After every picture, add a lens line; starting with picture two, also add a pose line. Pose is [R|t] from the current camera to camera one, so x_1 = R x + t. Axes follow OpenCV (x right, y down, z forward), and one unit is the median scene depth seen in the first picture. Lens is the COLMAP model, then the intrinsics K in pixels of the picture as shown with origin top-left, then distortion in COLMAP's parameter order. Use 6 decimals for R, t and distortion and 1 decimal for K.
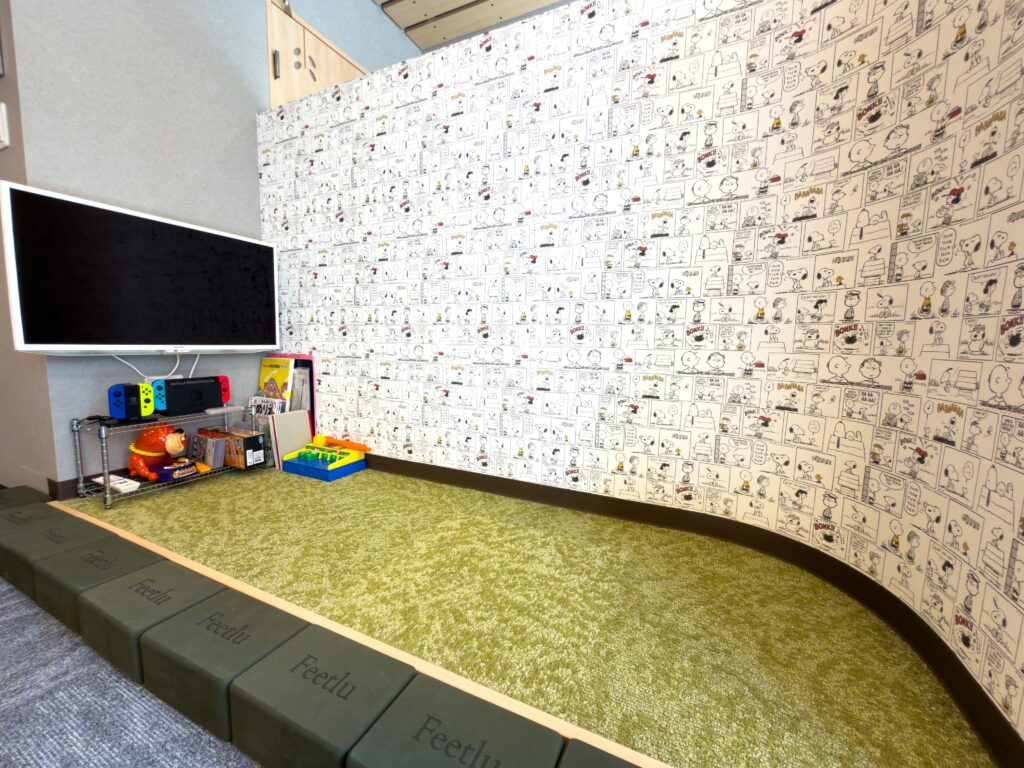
lens RADIAL K [[409.1, 0, 512.0], [0, 409.1, 384.0], [0, 0, 1]] dist [-0.000478, -0.000386]
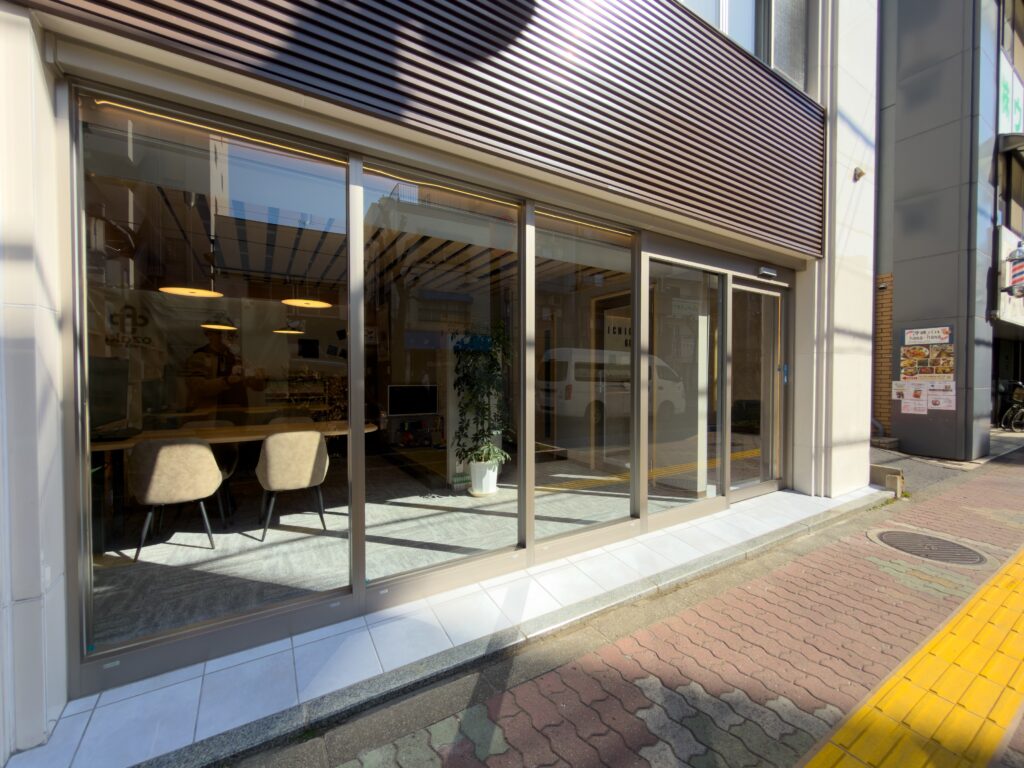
lens RADIAL K [[409.1, 0, 512.0], [0, 409.1, 384.0], [0, 0, 1]] dist [-0.000478, -0.000386]
pose [[0.840362, -0.007510, -0.541973, 2.197383], [-0.045050, 0.995477, -0.083646, -0.088507], [0.540150, 0.094709, 0.836223, -1.899052]]
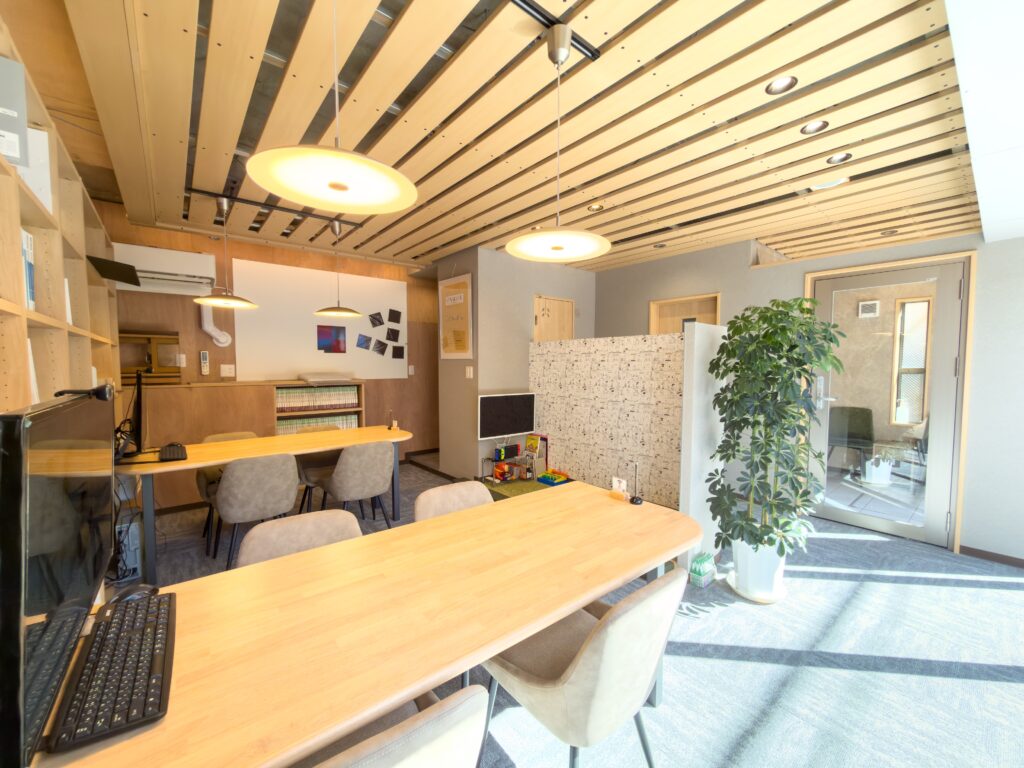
lens RADIAL K [[409.1, 0, 512.0], [0, 409.1, 384.0], [0, 0, 1]] dist [-0.000478, -0.000386]
pose [[0.907159, 0.004665, -0.420763, 0.429453], [-0.030985, 0.997965, -0.055737, -0.280245], [0.419646, 0.063600, 0.905457, -1.600262]]
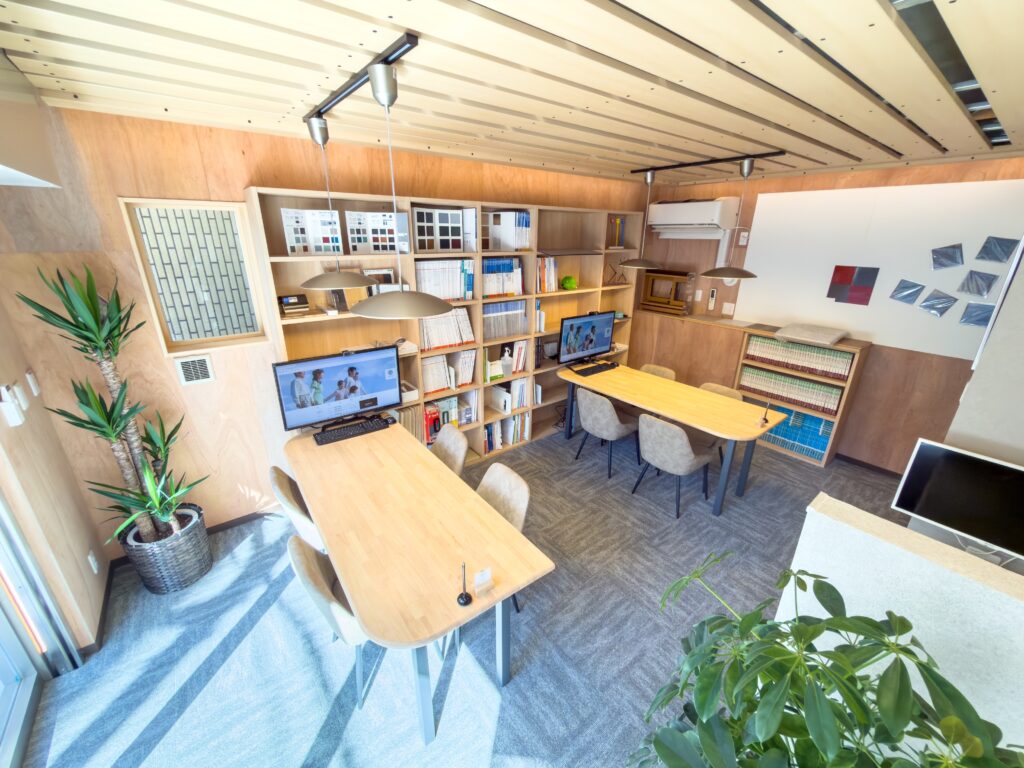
lens RADIAL K [[409.1, 0, 512.0], [0, 409.1, 384.0], [0, 0, 1]] dist [-0.000478, -0.000386]
pose [[-0.445783, 0.287307, -0.847781, 0.893019], [-0.116959, 0.920278, 0.373376, -0.876331], [0.887468, 0.265600, -0.376641, -0.068766]]
